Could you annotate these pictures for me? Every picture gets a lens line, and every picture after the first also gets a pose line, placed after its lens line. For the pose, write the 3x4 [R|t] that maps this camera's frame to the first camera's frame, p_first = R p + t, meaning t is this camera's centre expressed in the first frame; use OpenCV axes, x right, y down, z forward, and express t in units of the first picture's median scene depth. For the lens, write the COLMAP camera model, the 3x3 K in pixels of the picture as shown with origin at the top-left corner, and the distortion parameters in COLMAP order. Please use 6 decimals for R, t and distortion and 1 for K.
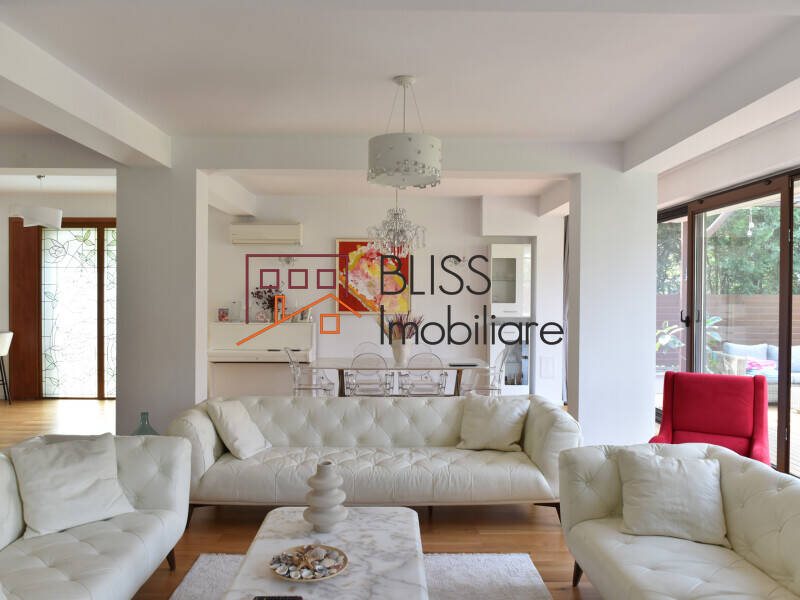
lens RADIAL K [[608.5, 0, 402.7], [0, 608.5, 299.6], [0, 0, 1]] dist [-0.010427, -0.007466]
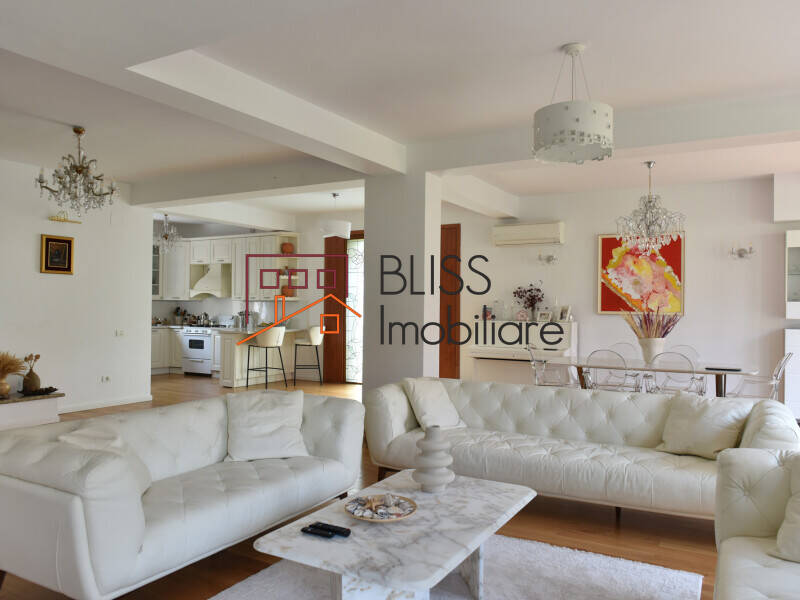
lens RADIAL K [[608.5, 0, 402.7], [0, 608.5, 299.6], [0, 0, 1]] dist [-0.010427, -0.007466]
pose [[0.860089, -0.002803, -0.510137, 0.253038], [-0.009068, 0.999743, -0.020782, 0.053252], [0.510064, 0.022500, 0.859842, 0.054634]]
